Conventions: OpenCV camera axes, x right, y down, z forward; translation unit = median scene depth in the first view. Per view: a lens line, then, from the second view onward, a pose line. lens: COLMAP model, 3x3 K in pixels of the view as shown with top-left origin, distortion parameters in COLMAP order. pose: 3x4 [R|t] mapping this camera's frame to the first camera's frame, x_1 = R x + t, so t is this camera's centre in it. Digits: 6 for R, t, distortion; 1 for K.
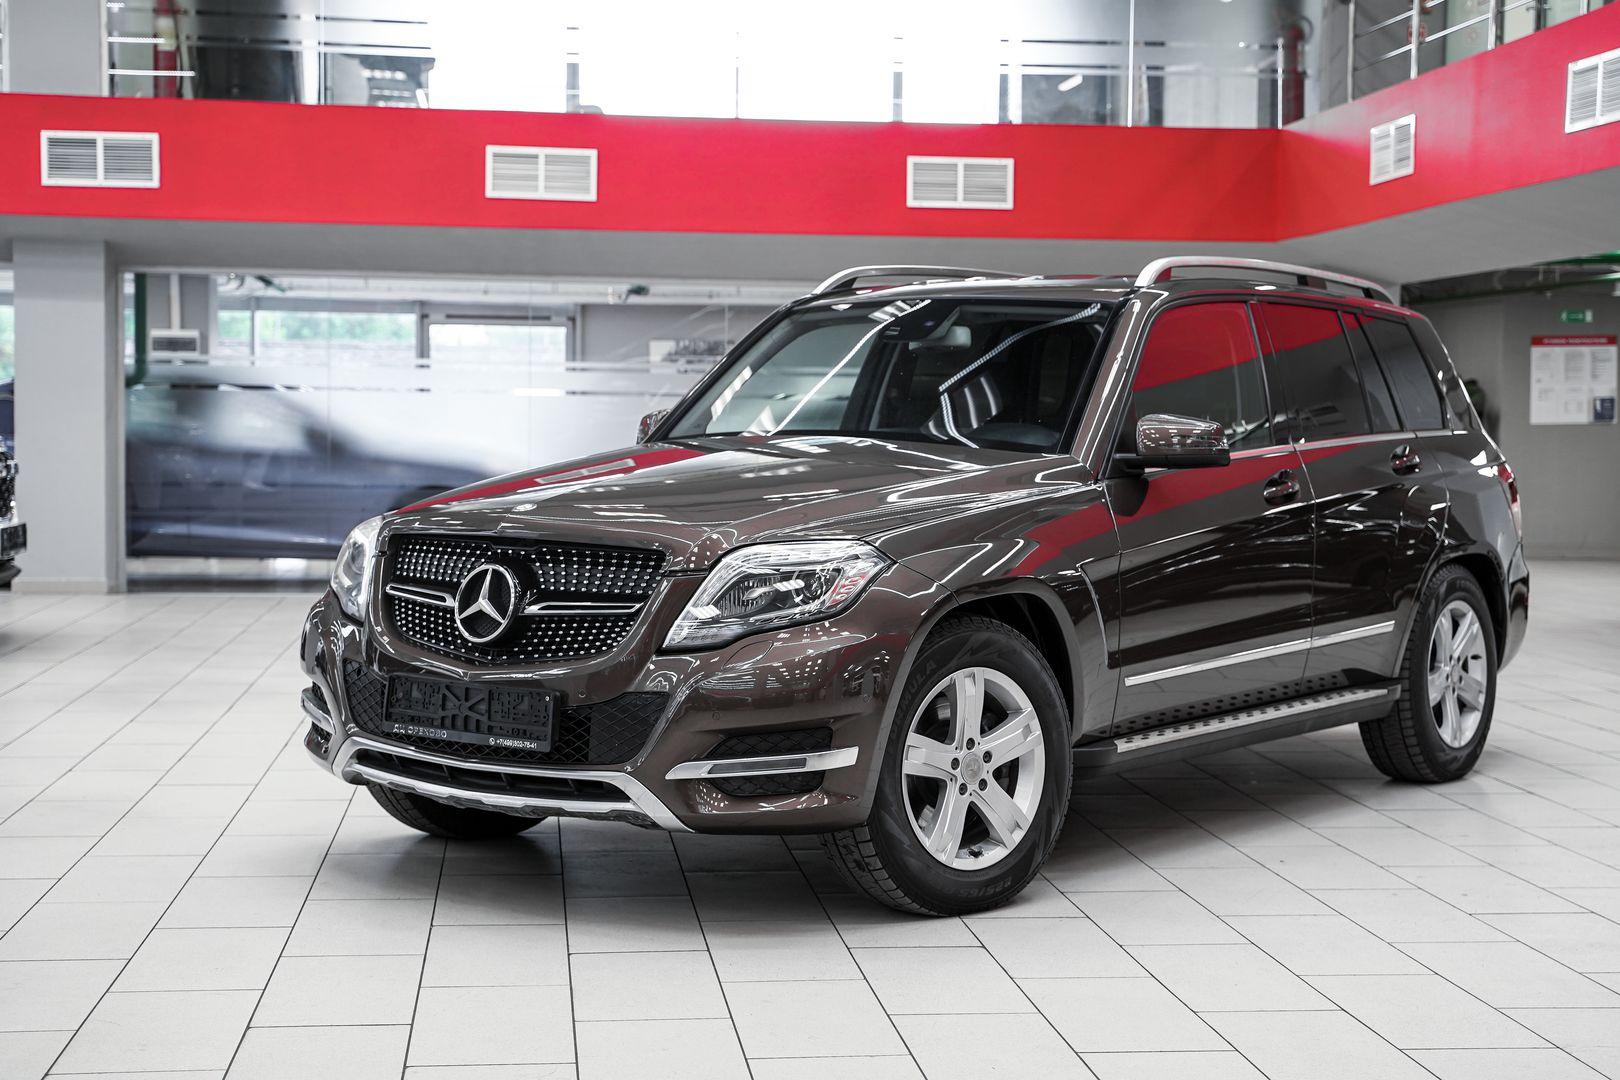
lens RADIAL K [[2359.4, 0, 813.7], [0, 2359.4, 535.2], [0, 0, 1]] dist [0.067913, 0.000000]
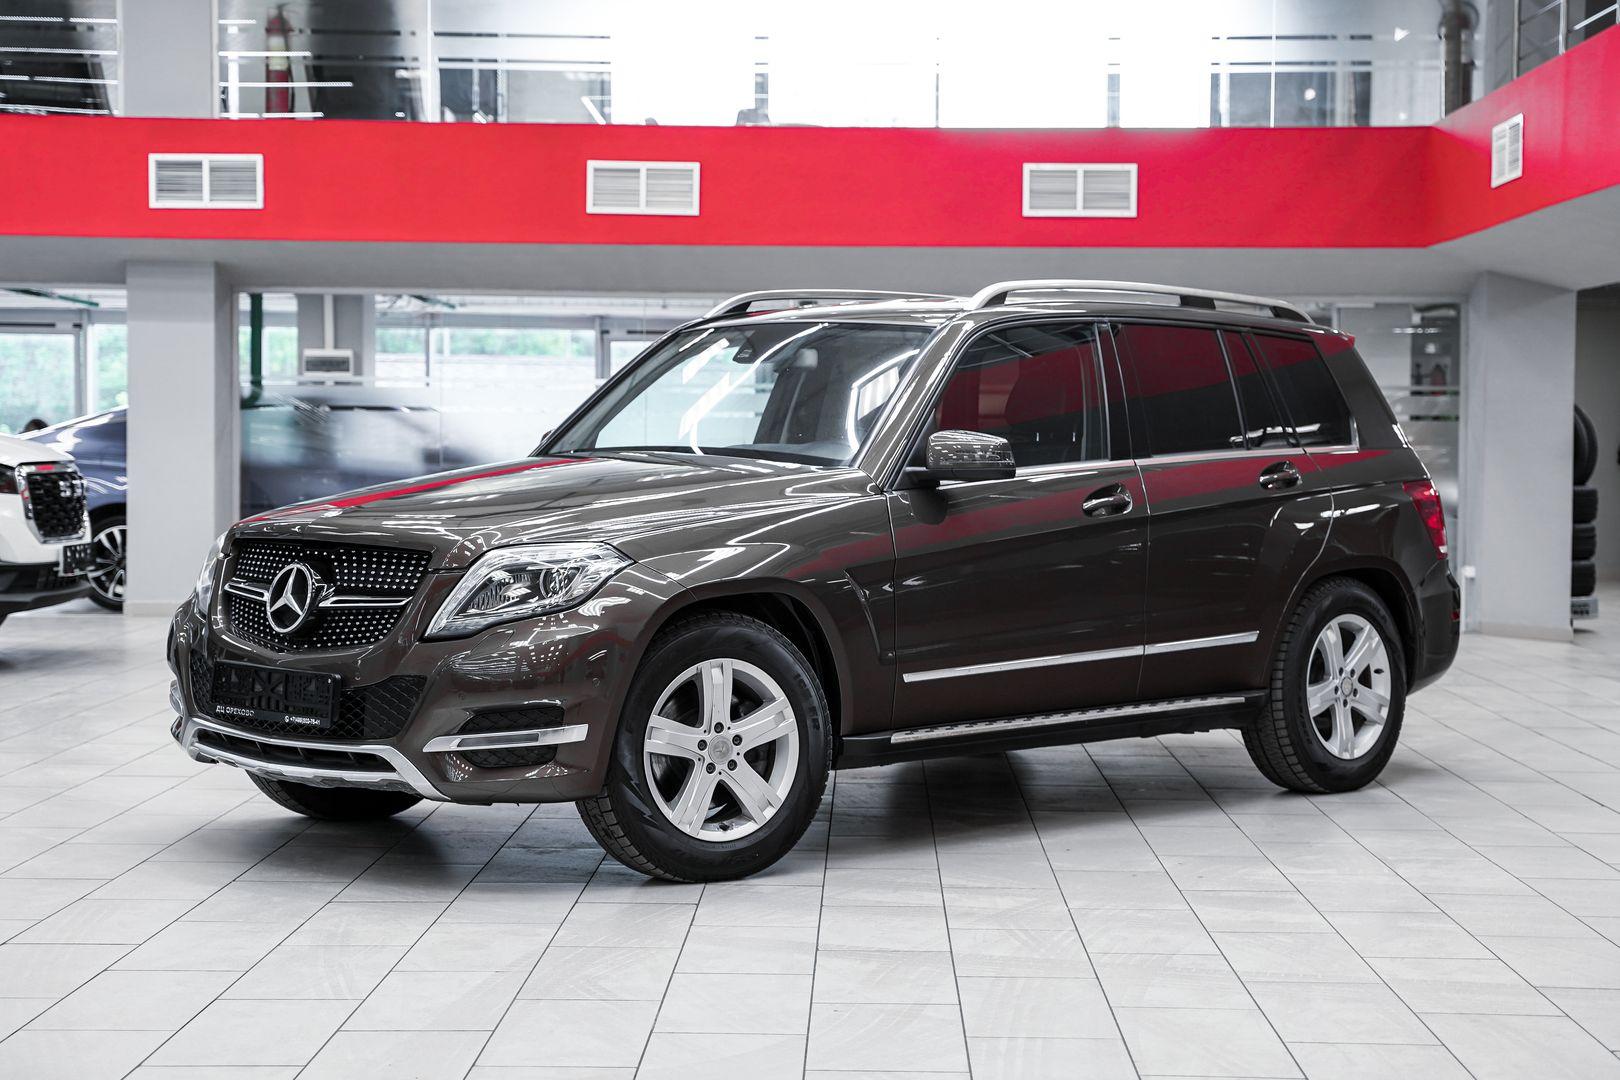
lens RADIAL K [[2699.7, 0, 819.8], [0, 2699.7, 531.7], [0, 0, 1]] dist [0.109242, 0.000000]
pose [[0.990900, 0.001999, -0.134586, 0.110030], [-0.004185, 0.999864, -0.015961, 0.006469], [0.134536, 0.016379, 0.990773, -0.096285]]
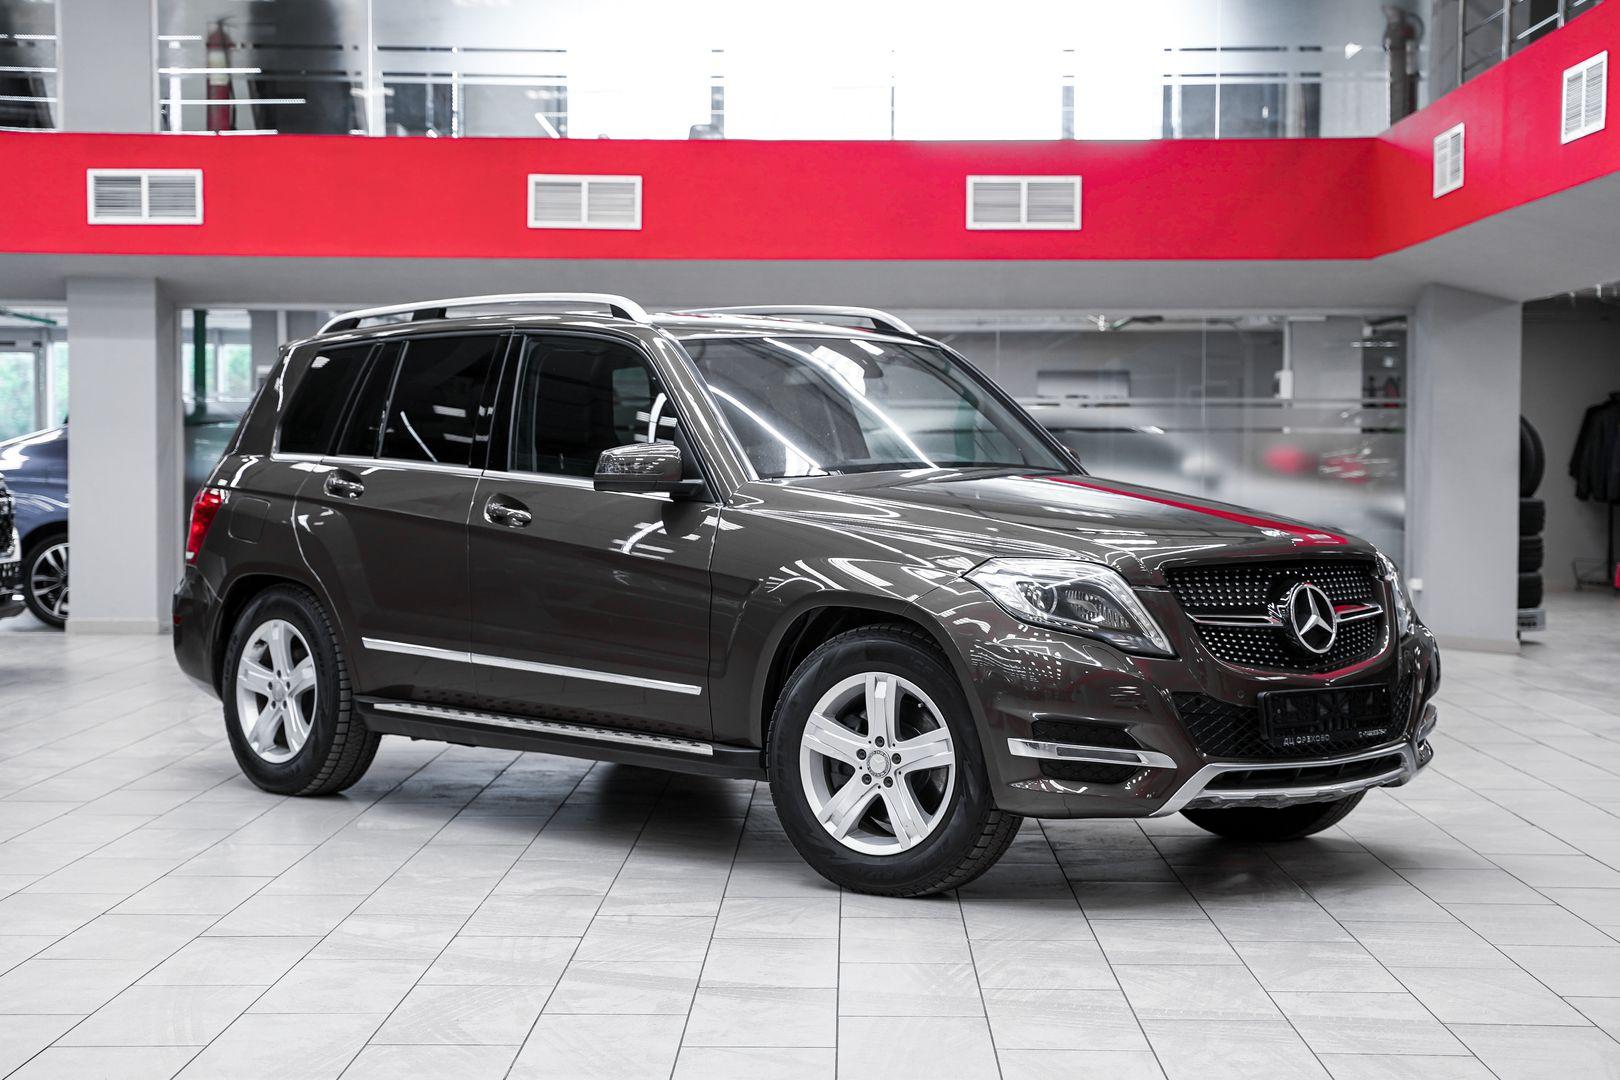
lens RADIAL K [[2646.4, 0, 807.5], [0, 2646.4, 556.6], [0, 0, 1]] dist [0.094777, 0.000000]
pose [[0.991264, -0.001538, -0.131882, 0.121354], [-0.000022, 0.999930, -0.011824, 0.005549], [0.131891, 0.011723, 0.991195, -0.066940]]
